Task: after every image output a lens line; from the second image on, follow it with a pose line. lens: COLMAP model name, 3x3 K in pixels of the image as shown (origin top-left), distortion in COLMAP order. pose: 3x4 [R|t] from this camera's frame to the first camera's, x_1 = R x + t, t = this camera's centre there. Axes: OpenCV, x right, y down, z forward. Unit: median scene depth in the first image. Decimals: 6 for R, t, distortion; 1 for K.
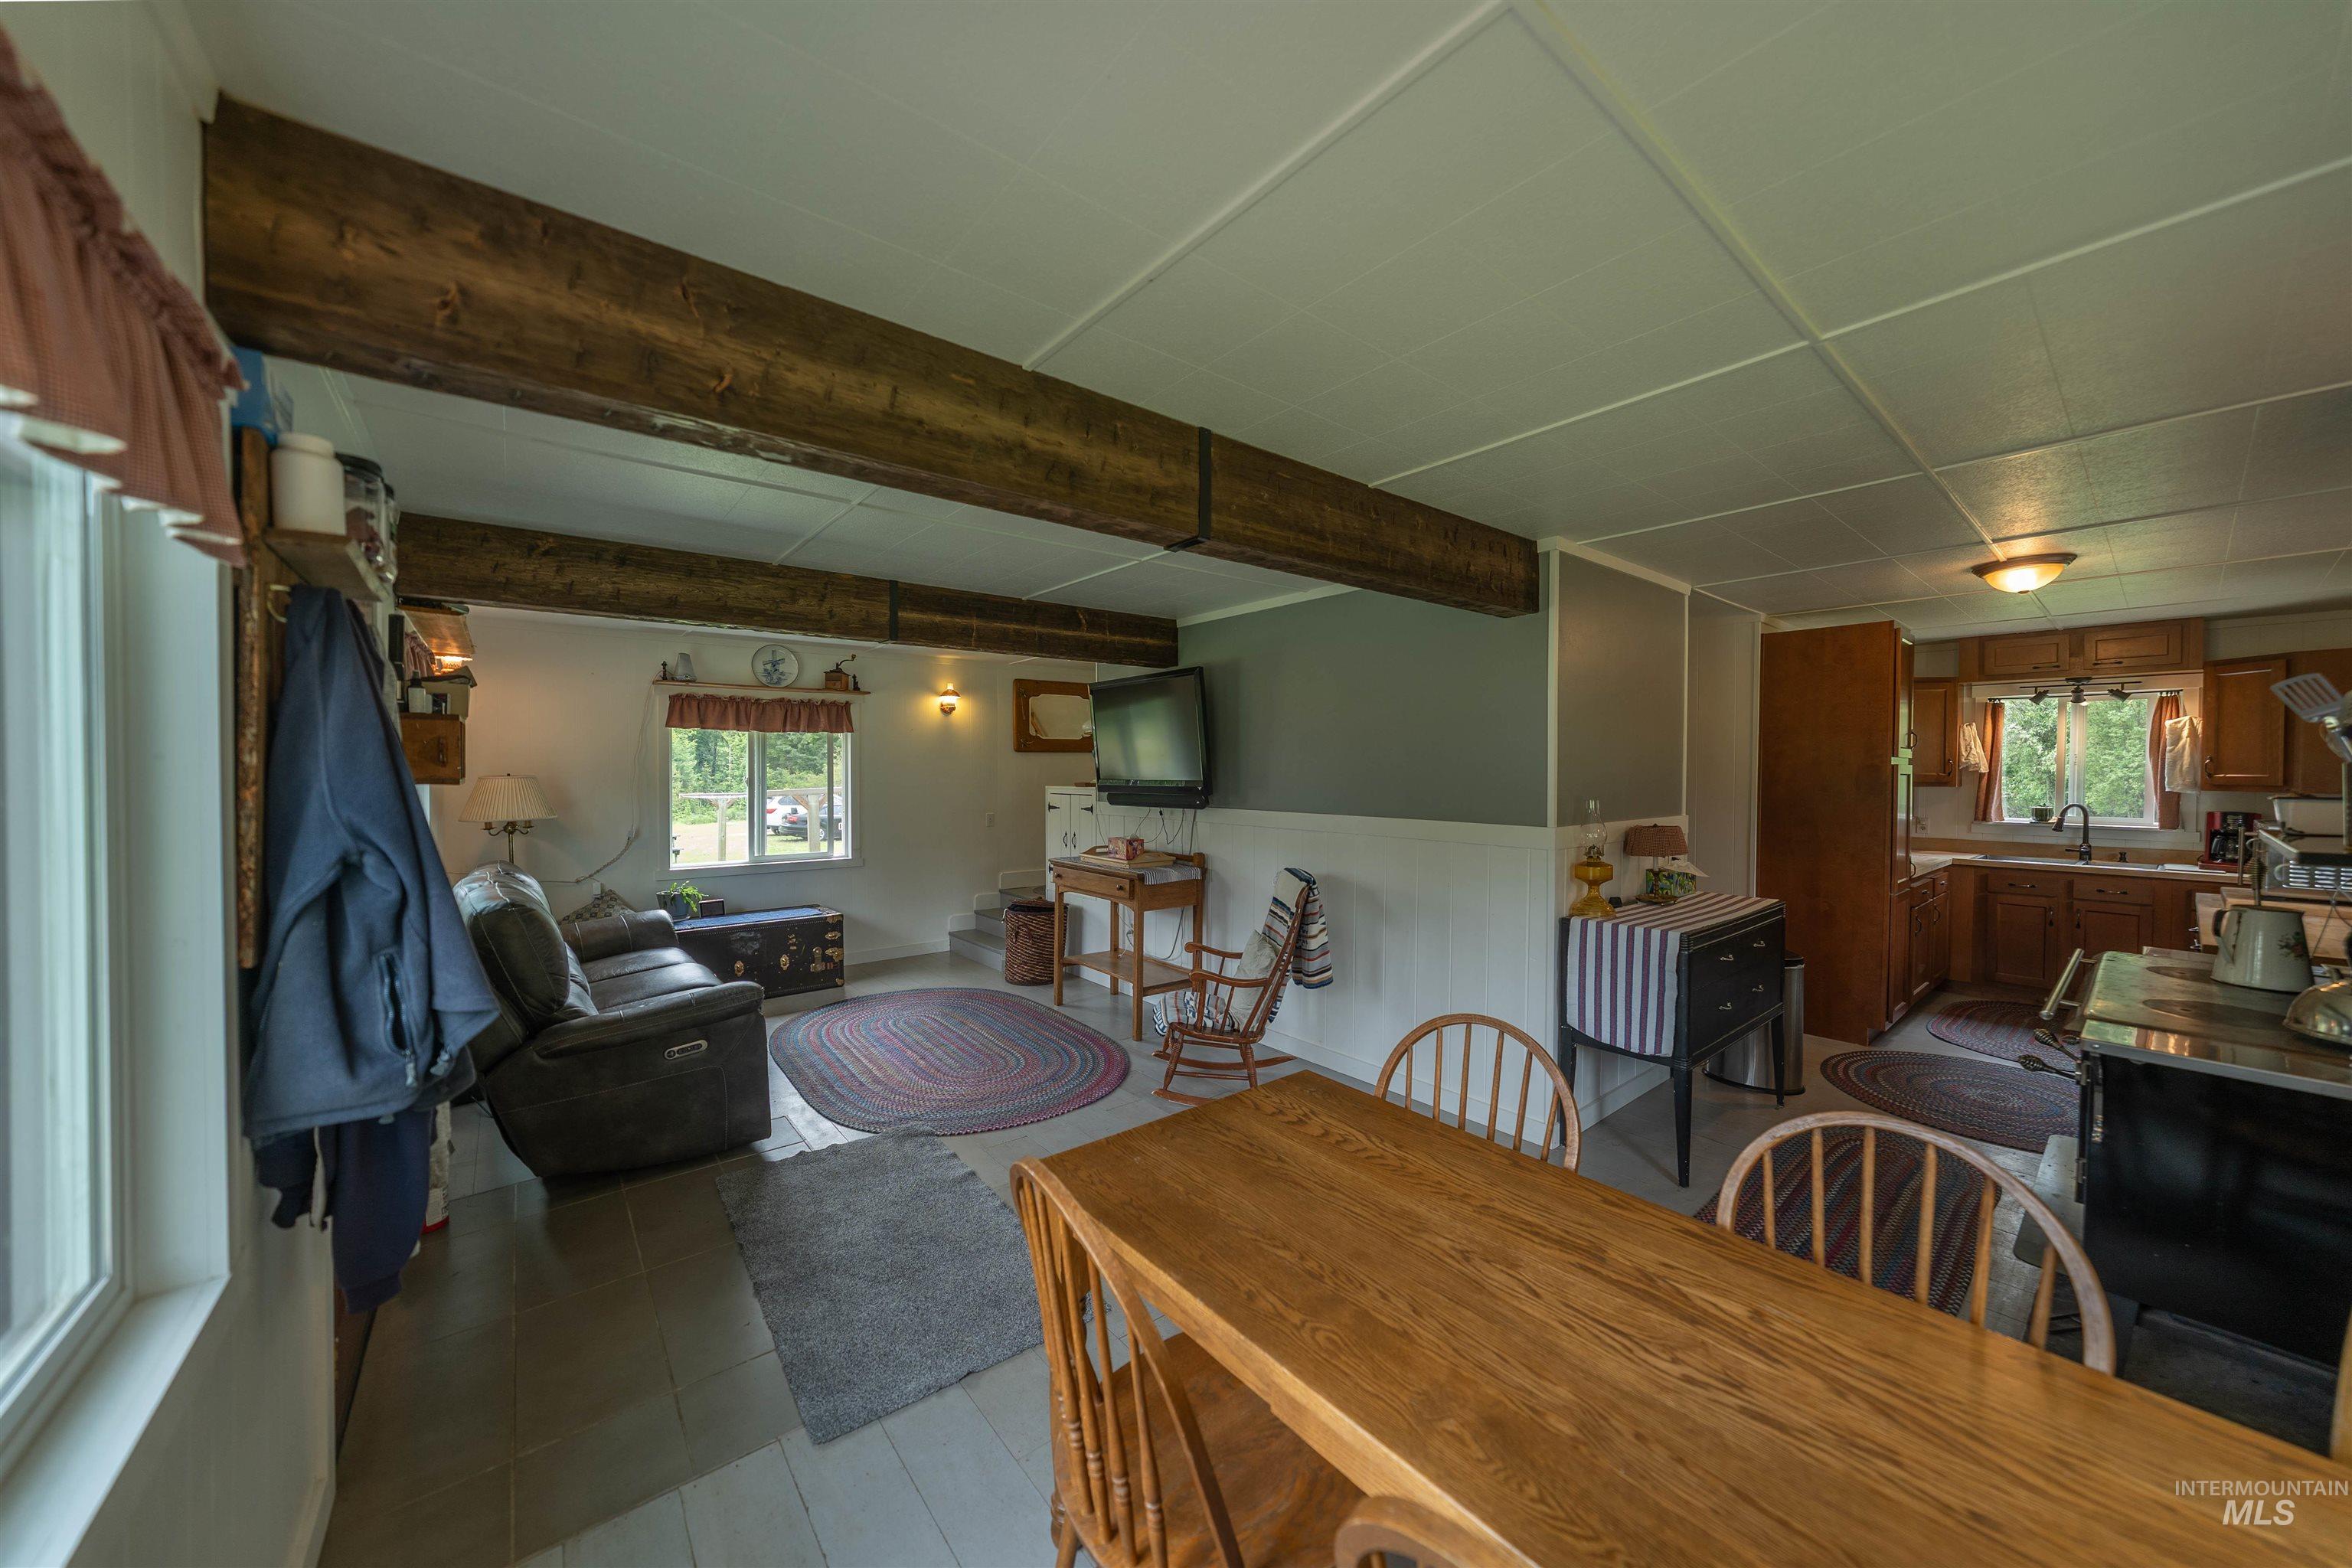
lens RADIAL K [[818.2, 0, 1176.0], [0, 818.2, 784.0], [0, 0, 1]] dist [-0.010684, 0.000051]
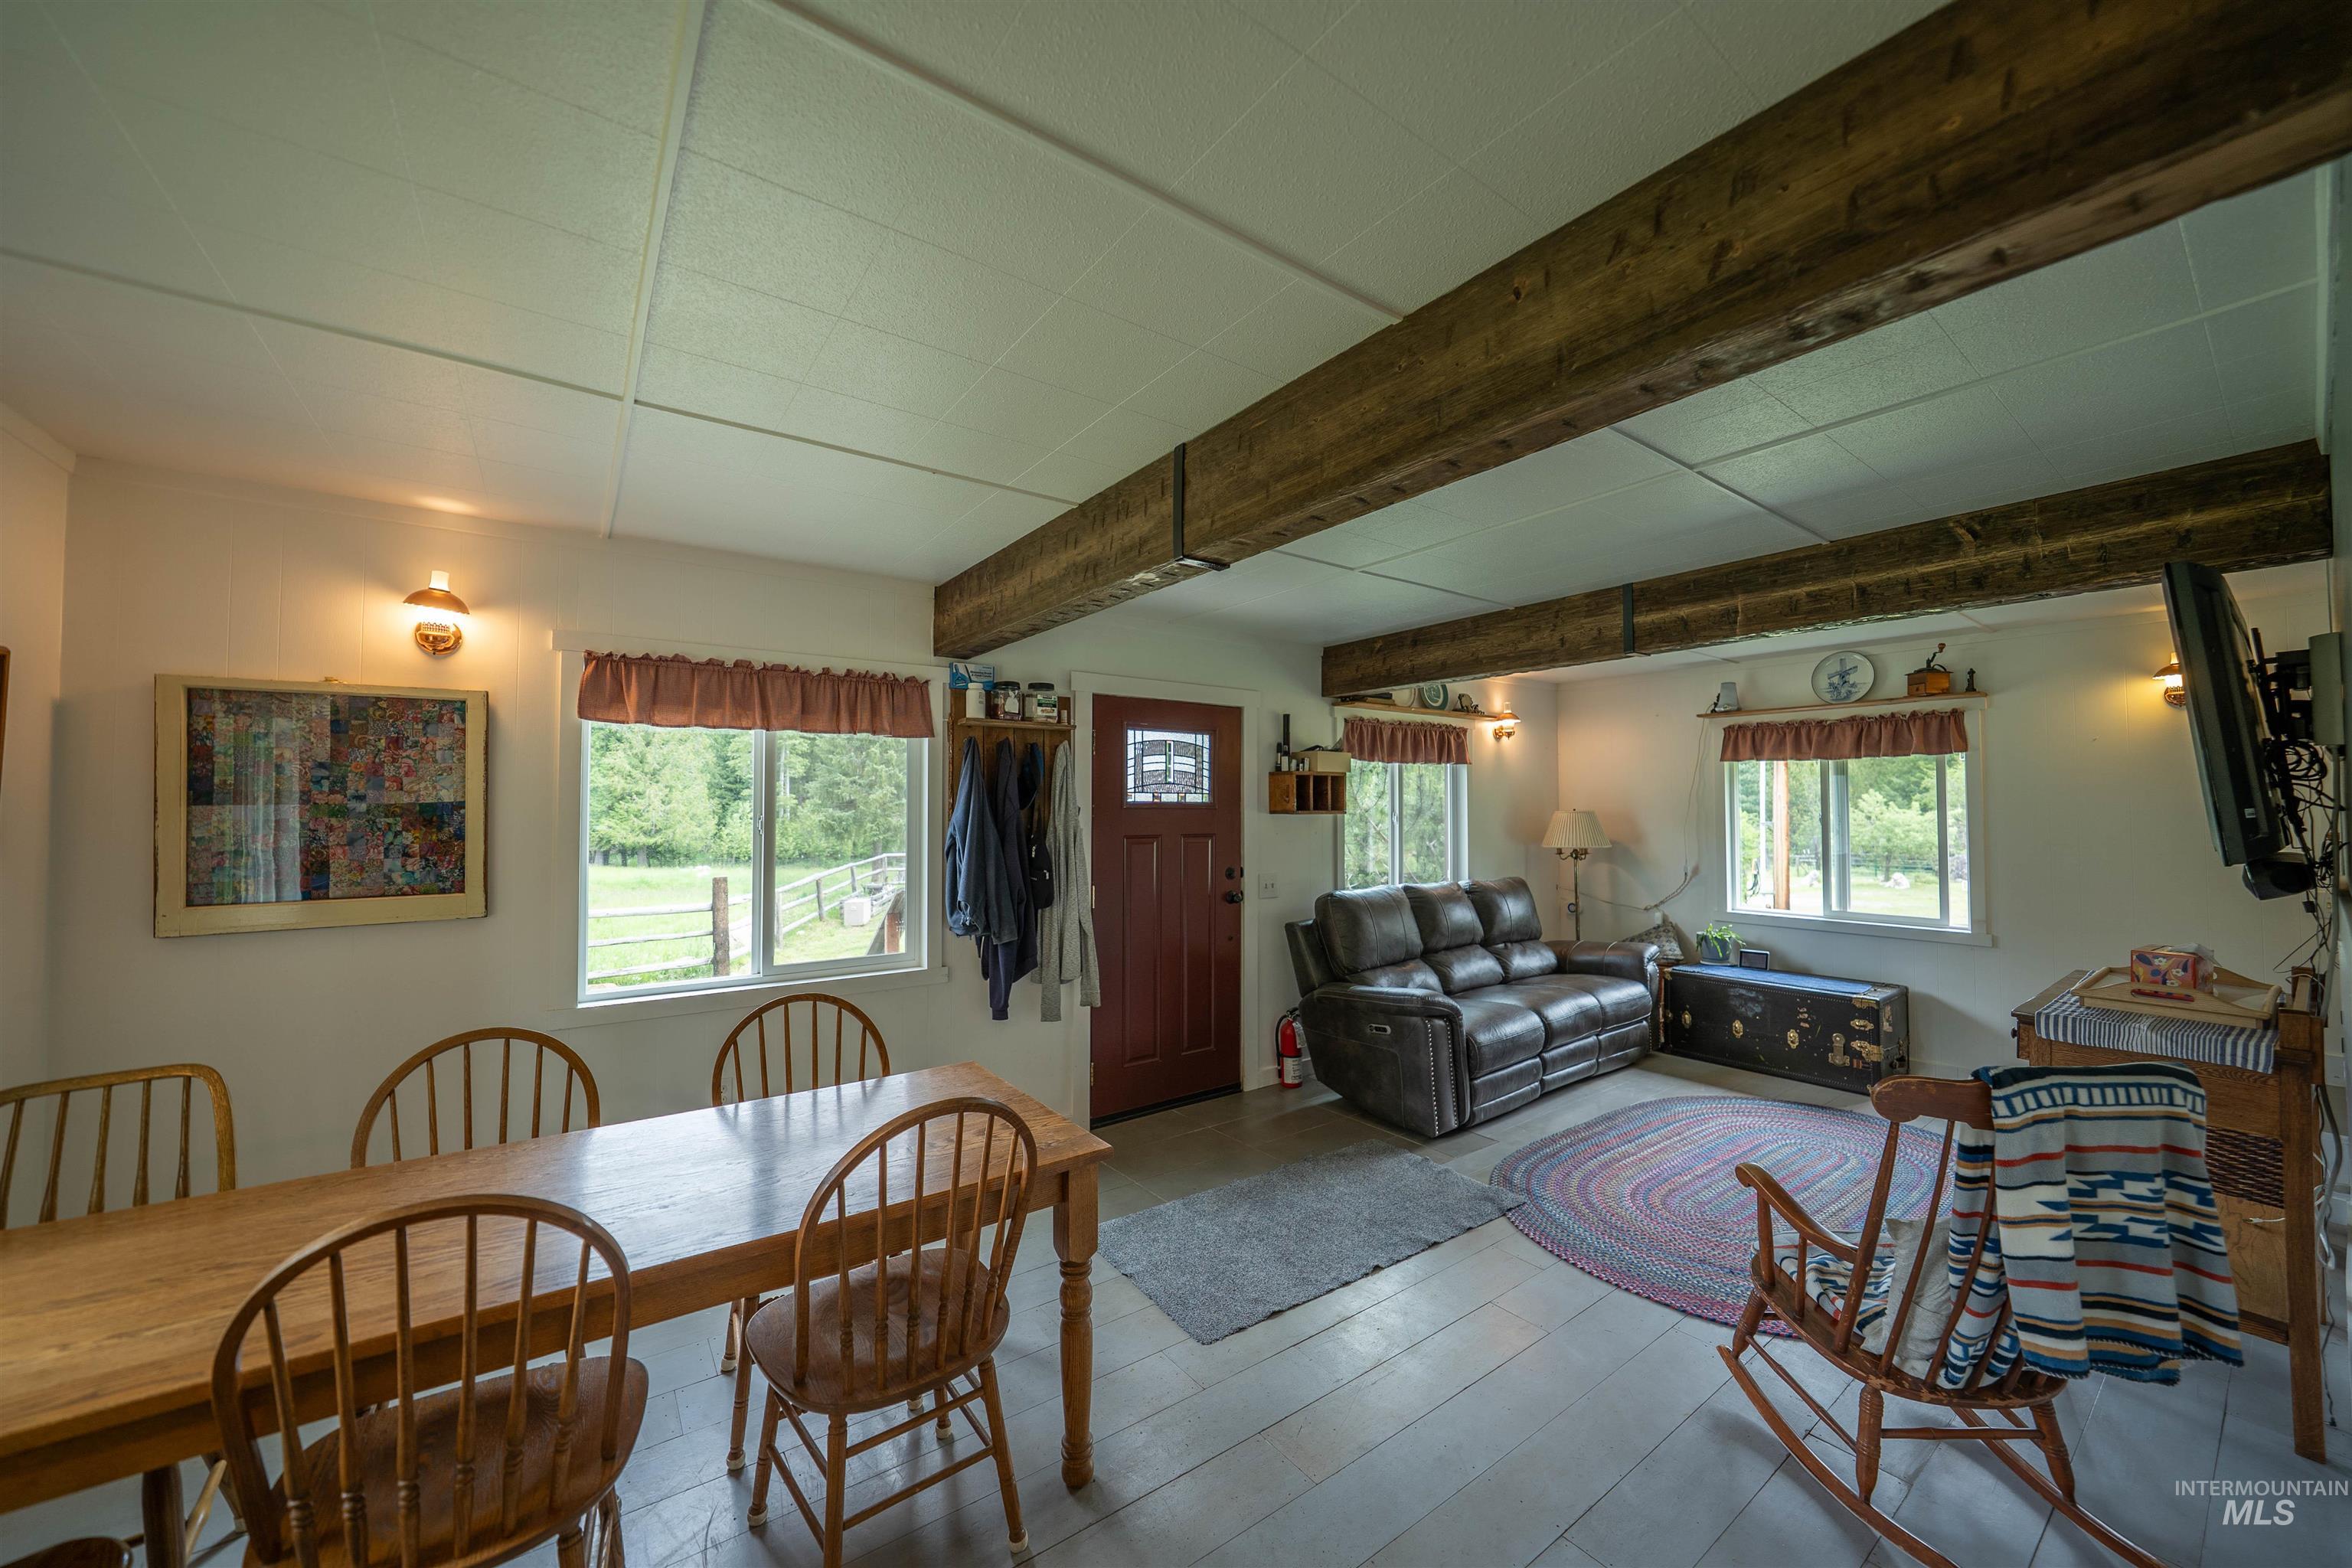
lens RADIAL K [[851.0, 0, 1182.0], [0, 851.0, 778.5], [0, 0, 1]] dist [-0.023934, 0.004357]
pose [[-0.047252, -0.034259, -0.998295, 0.684163], [-0.018554, 0.999269, -0.033415, -0.007627], [0.998711, 0.016943, -0.047853, 0.711331]]
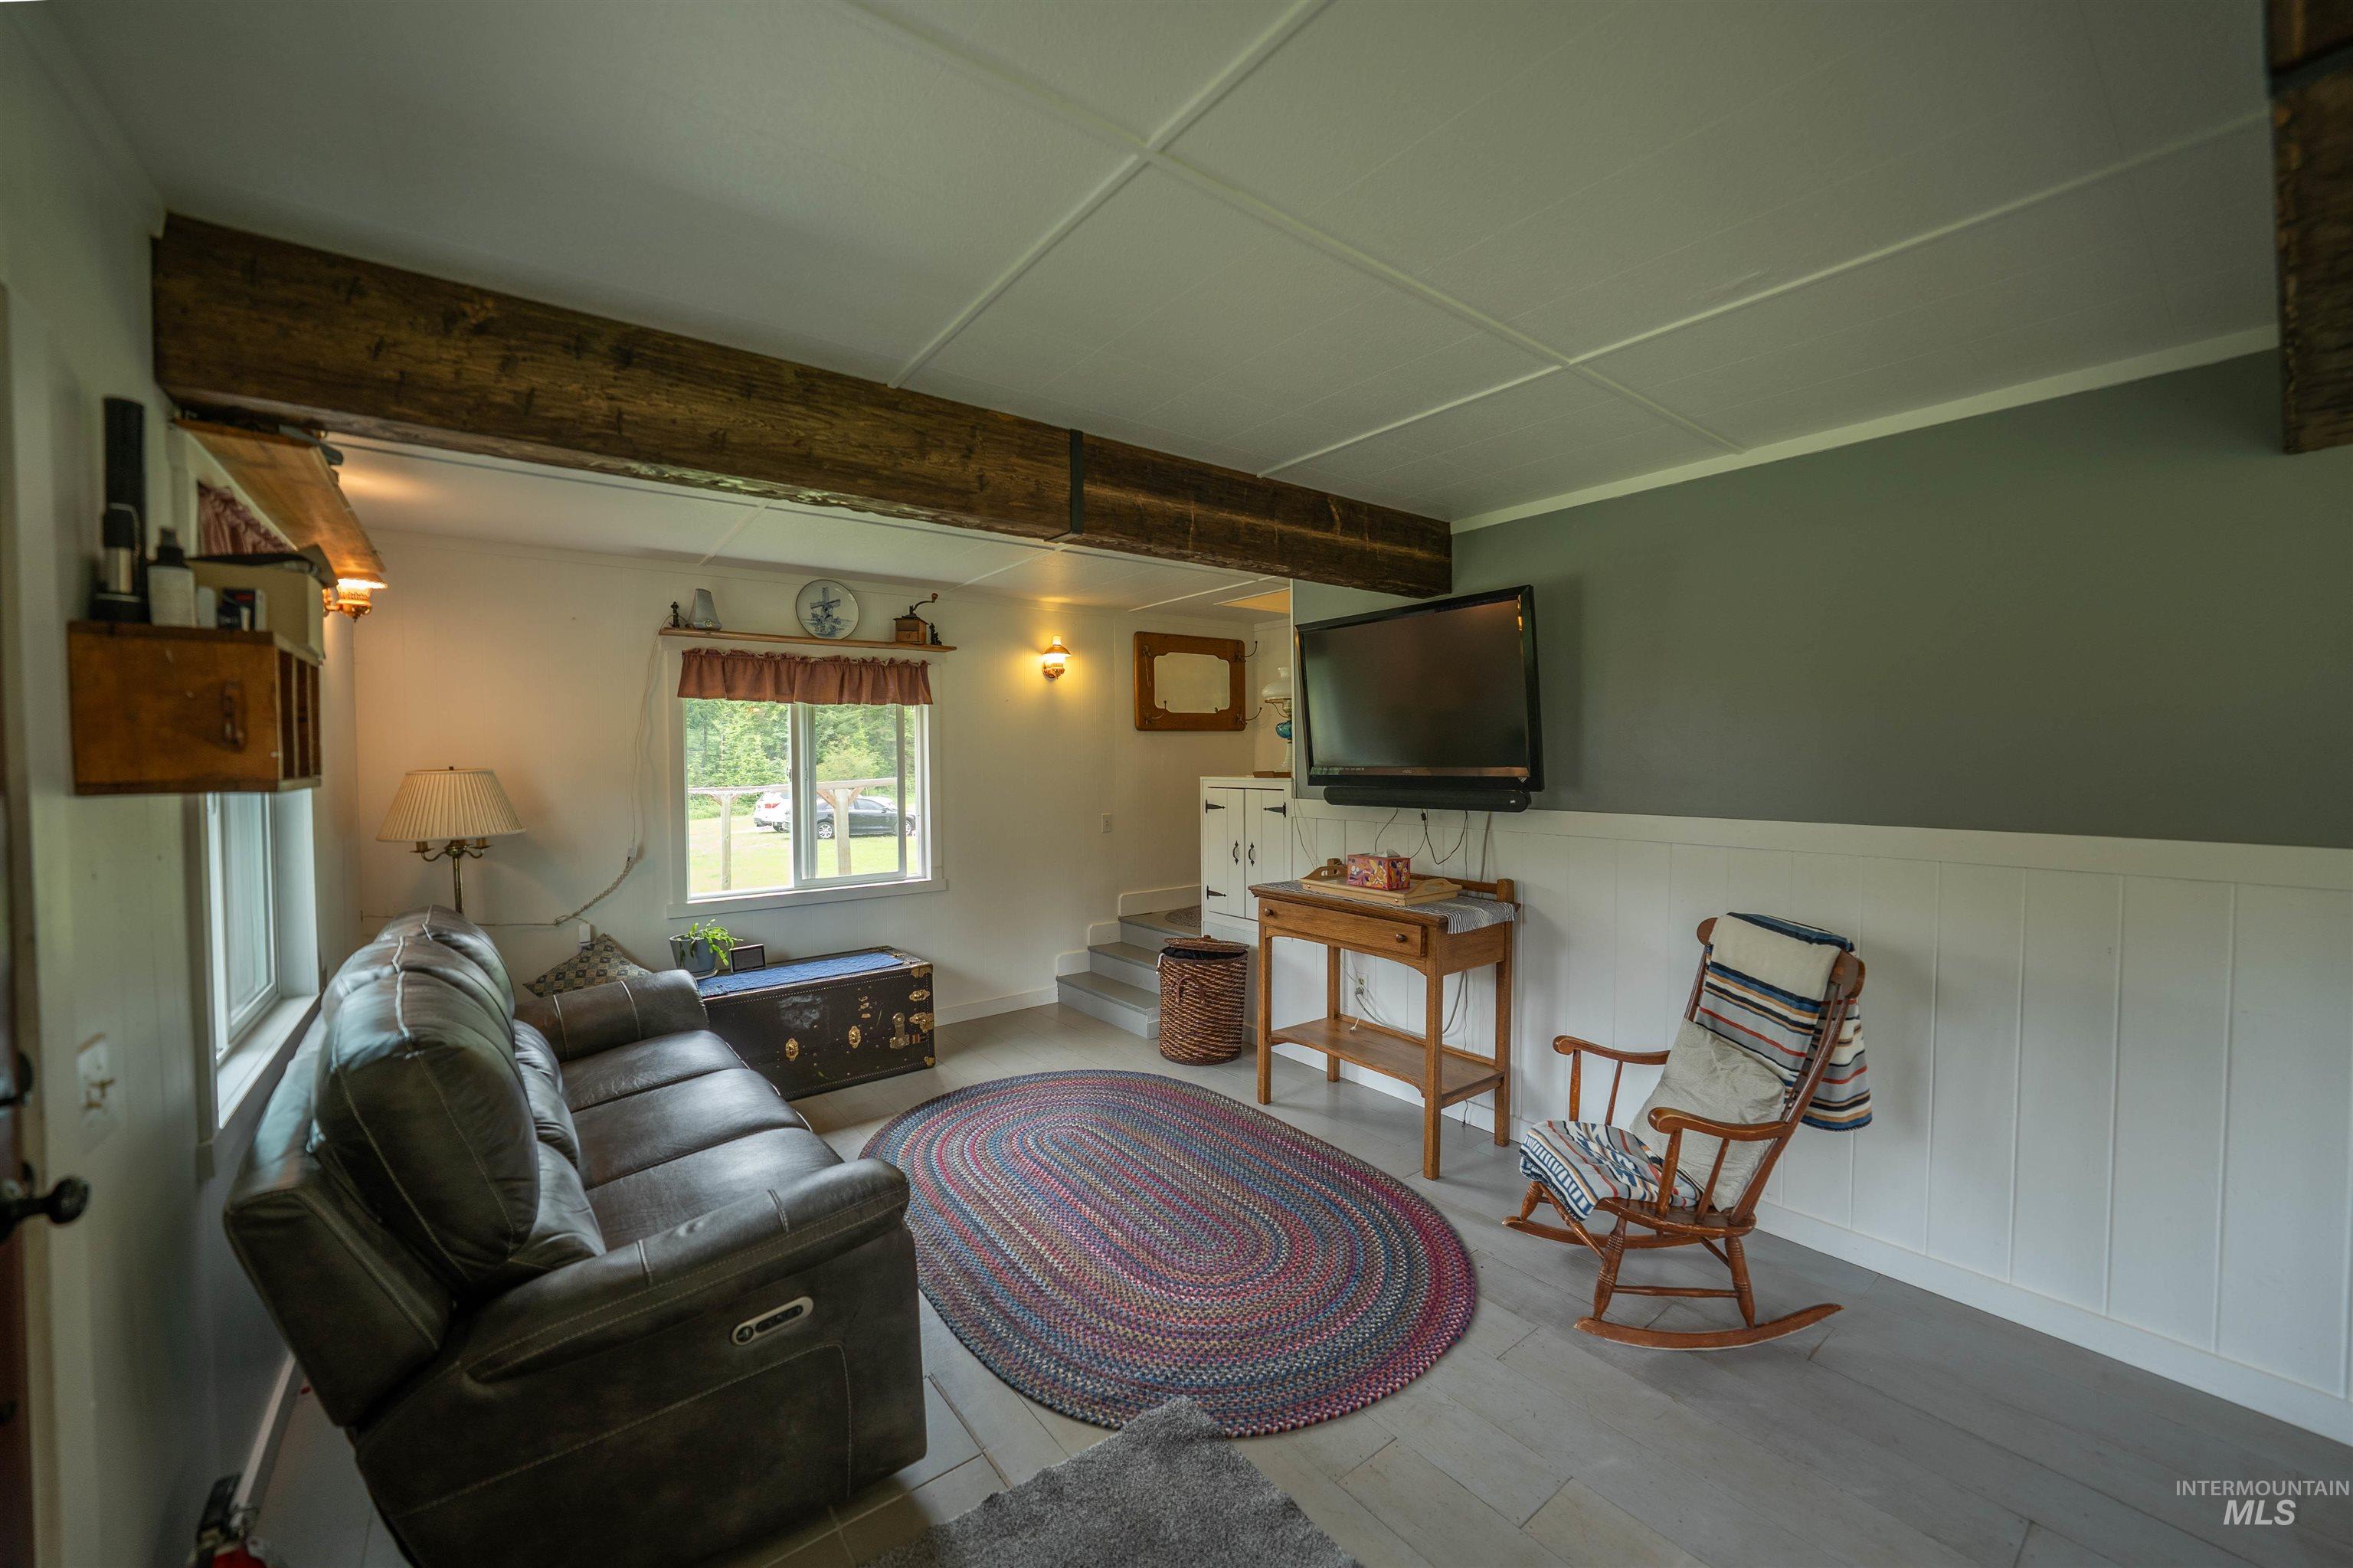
lens RADIAL K [[886.6, 0, 1177.7], [0, 886.6, 782.1], [0, 0, 1]] dist [-0.027004, 0.006651]
pose [[0.999747, -0.008820, -0.020689, -0.322004], [0.009075, 0.999884, 0.012228, -0.005141], [0.020579, -0.012413, 0.999711, 0.449269]]
